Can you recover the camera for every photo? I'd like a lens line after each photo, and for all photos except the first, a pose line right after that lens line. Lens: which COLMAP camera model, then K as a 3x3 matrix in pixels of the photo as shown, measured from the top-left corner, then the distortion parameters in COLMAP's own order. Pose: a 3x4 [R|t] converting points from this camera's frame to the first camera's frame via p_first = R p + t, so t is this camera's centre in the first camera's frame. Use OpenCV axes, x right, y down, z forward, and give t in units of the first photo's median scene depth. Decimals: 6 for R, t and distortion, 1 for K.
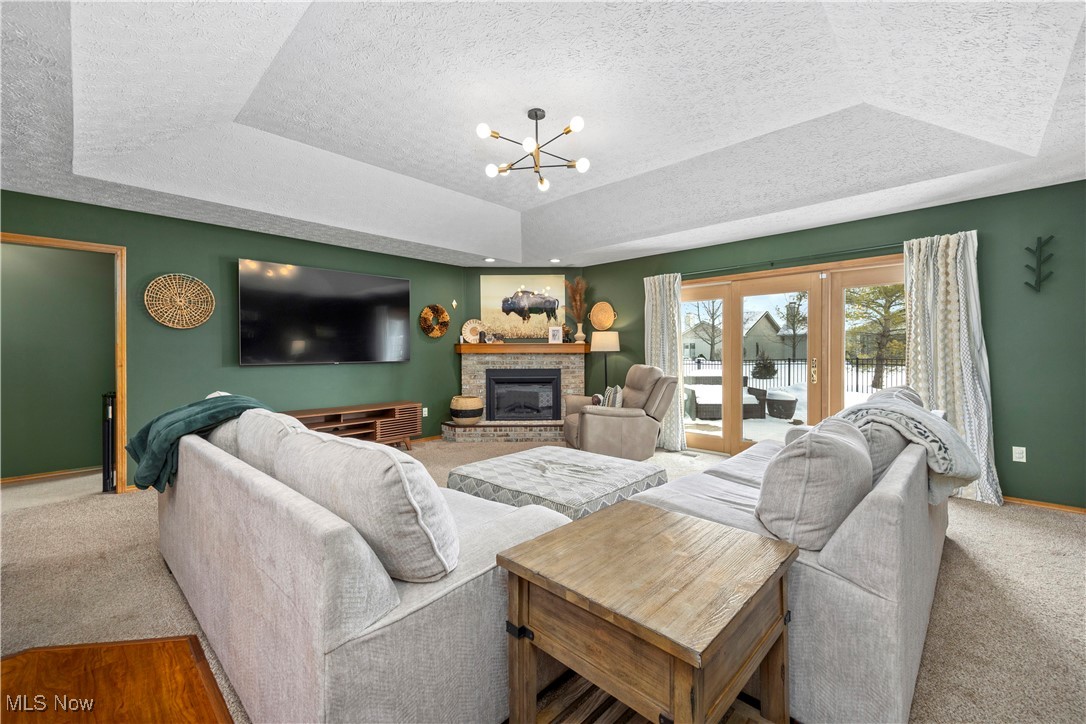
lens RADIAL K [[438.8, 0, 537.7], [0, 438.8, 359.3], [0, 0, 1]] dist [0.001779, 0.000308]
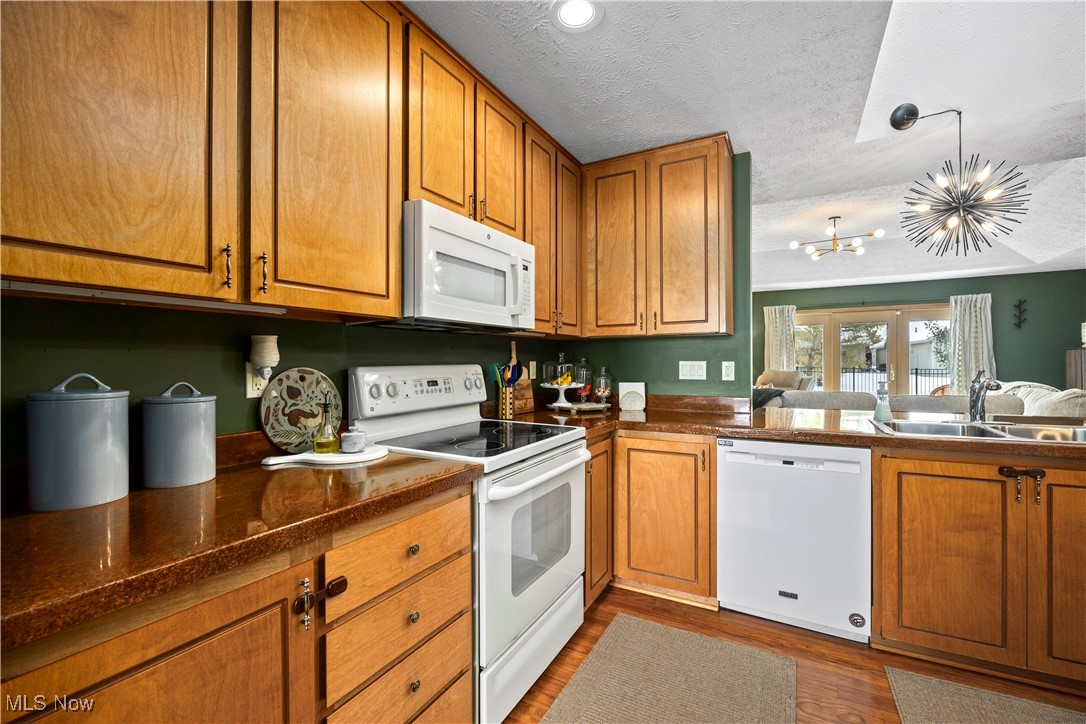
lens RADIAL K [[457.0, 0, 543.0], [0, 457.0, 362.0], [0, 0, 1]] dist [-0.008921, 0.000138]
pose [[0.964933, -0.002080, 0.262488, -0.736988], [0.005620, 0.999903, -0.012737, 0.002744], [-0.262436, 0.013765, 0.964851, -0.184125]]
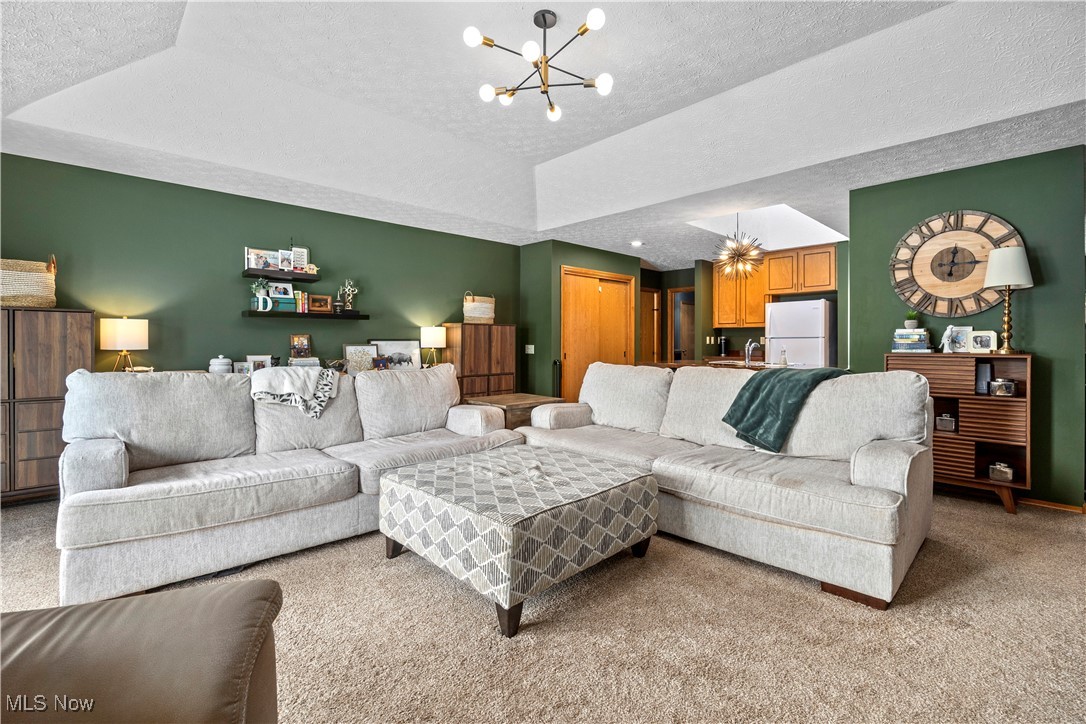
lens RADIAL K [[485.7, 0, 547.2], [0, 485.7, 367.6], [0, 0, 1]] dist [-0.011992, -0.000306]
pose [[-0.999420, 0.001478, 0.034014, -0.018938], [0.003602, 0.998040, 0.062468, 0.001082], [-0.033855, 0.062554, -0.997467, 0.898315]]
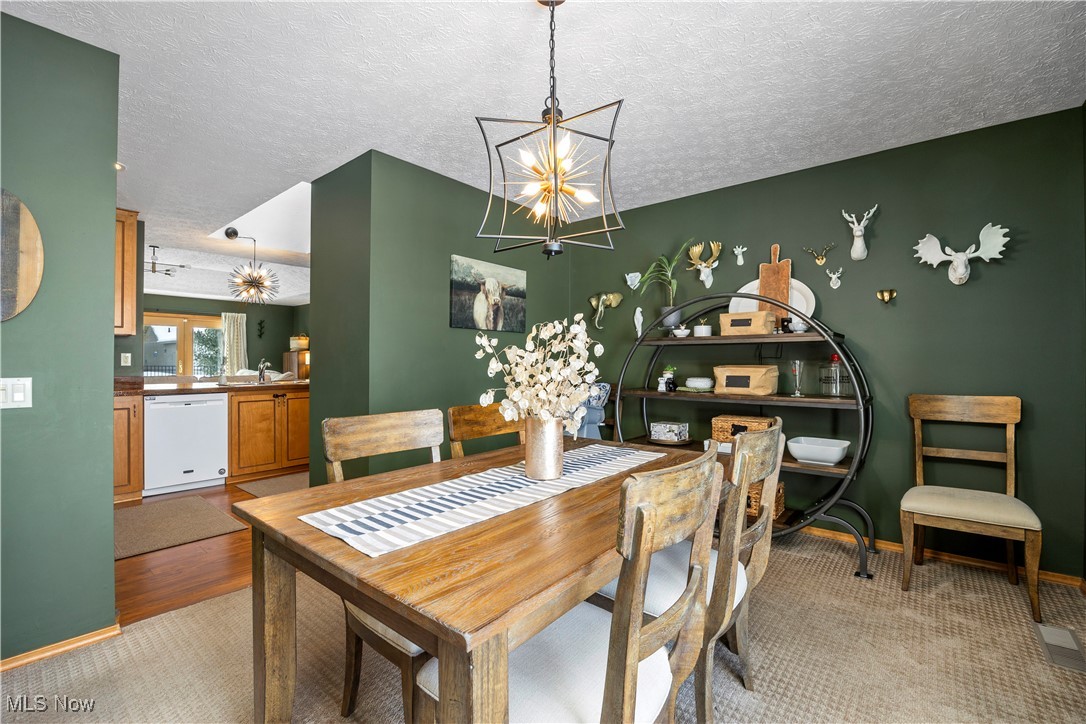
lens RADIAL K [[469.5, 0, 543.0], [0, 469.5, 362.0], [0, 0, 1]] dist [-0.015028, -0.000081]
pose [[-0.073536, 0.002417, 0.997290, -1.181073], [0.008615, 0.999961, -0.001789, 0.017137], [-0.997255, 0.008460, -0.073554, -0.369530]]
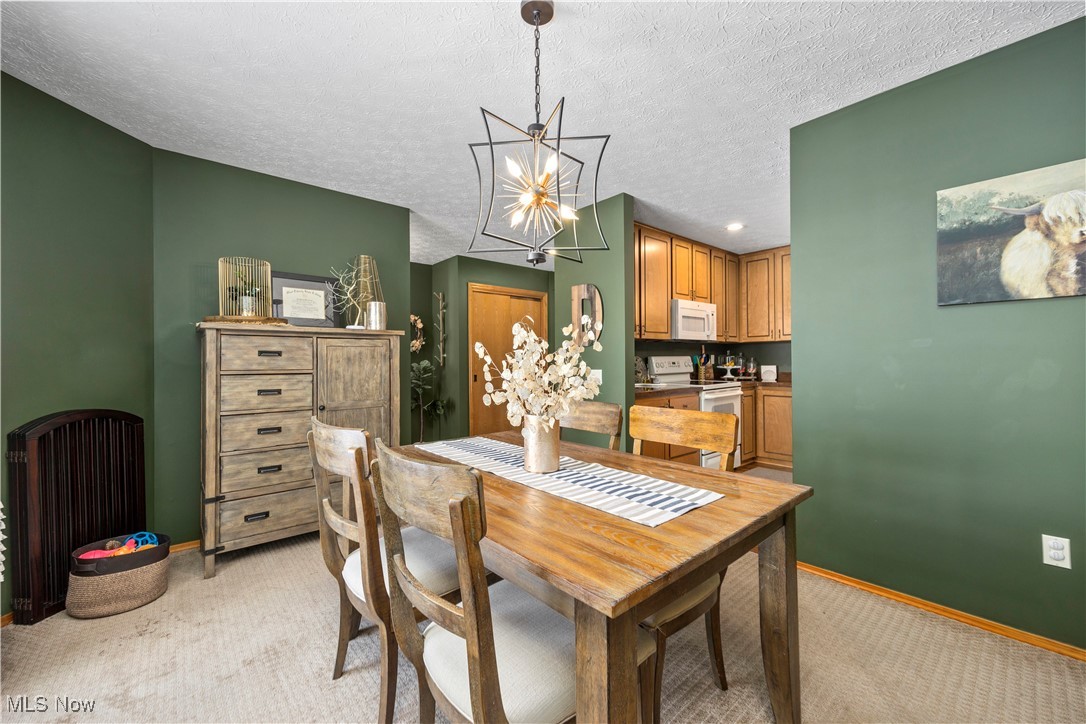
lens RADIAL K [[438.8, 0, 537.7], [0, 438.8, 359.3], [0, 0, 1]] dist [0.001779, 0.000308]
pose [[0.995728, -0.008759, -0.091916, -0.898326], [0.007197, 0.999824, -0.017312, 0.018230], [0.092052, 0.016576, 0.995616, -0.656928]]
